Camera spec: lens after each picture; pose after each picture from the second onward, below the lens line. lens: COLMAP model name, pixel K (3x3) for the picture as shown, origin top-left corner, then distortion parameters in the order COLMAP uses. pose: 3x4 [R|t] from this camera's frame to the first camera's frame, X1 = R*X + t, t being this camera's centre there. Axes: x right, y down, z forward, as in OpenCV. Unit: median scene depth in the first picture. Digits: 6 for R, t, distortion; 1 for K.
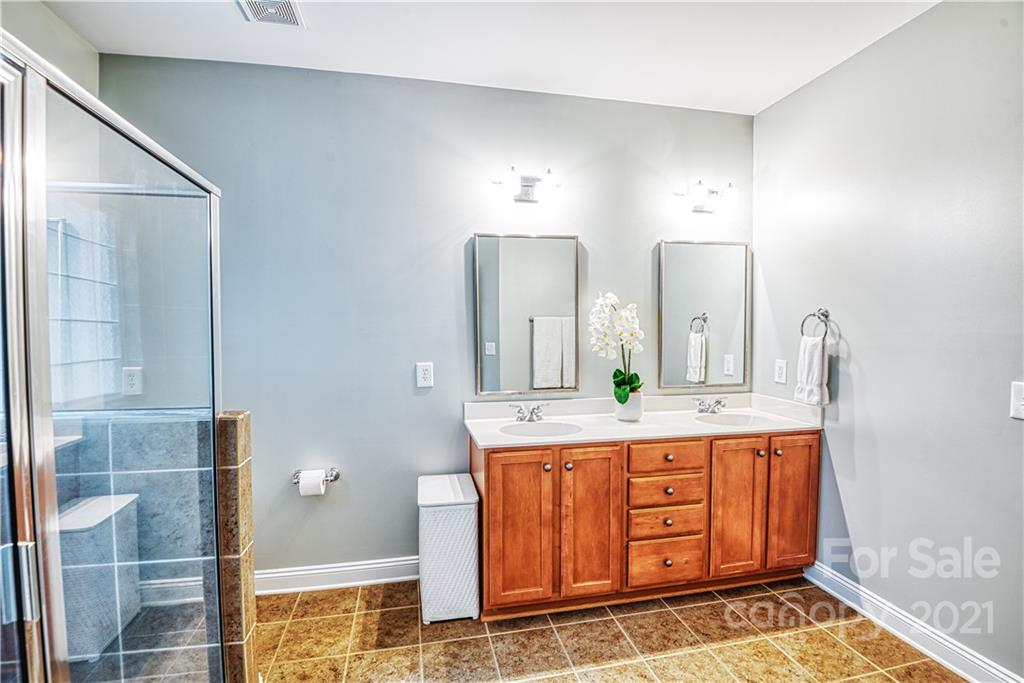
lens RADIAL K [[480.0, 0, 512.0], [0, 480.0, 341.5], [0, 0, 1]] dist [0.002495, -0.021310]
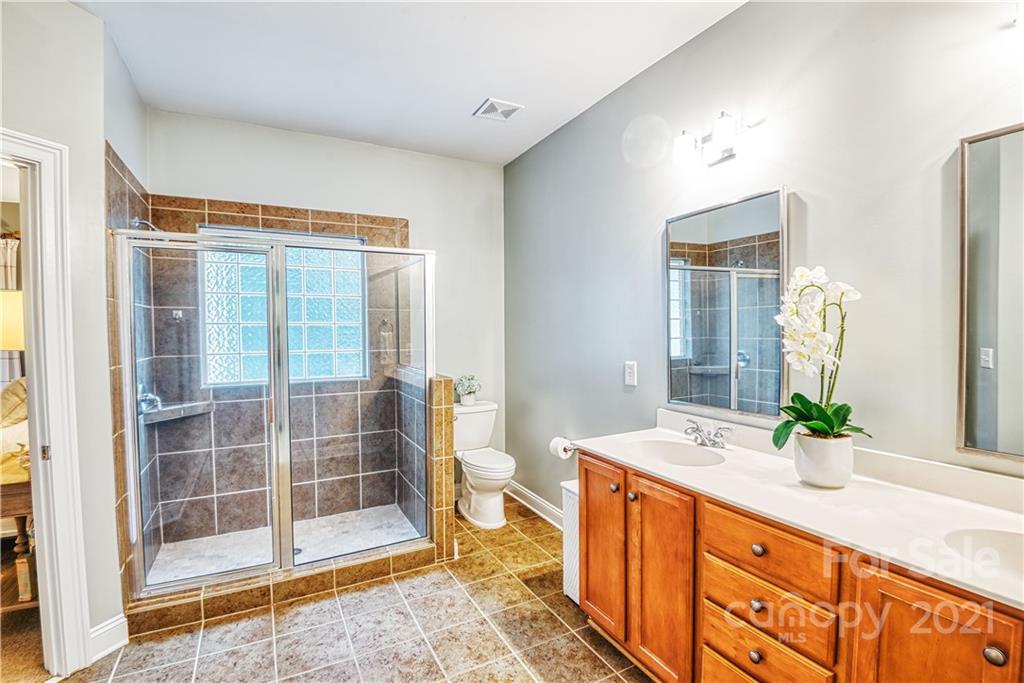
lens RADIAL K [[480.0, 0, 512.0], [0, 480.0, 341.5], [0, 0, 1]] dist [0.002495, -0.021310]
pose [[0.263010, 0.028955, -0.964359, 0.831950], [-0.019457, 0.999505, 0.024704, -0.019894], [0.964597, 0.012266, 0.263443, 0.572613]]
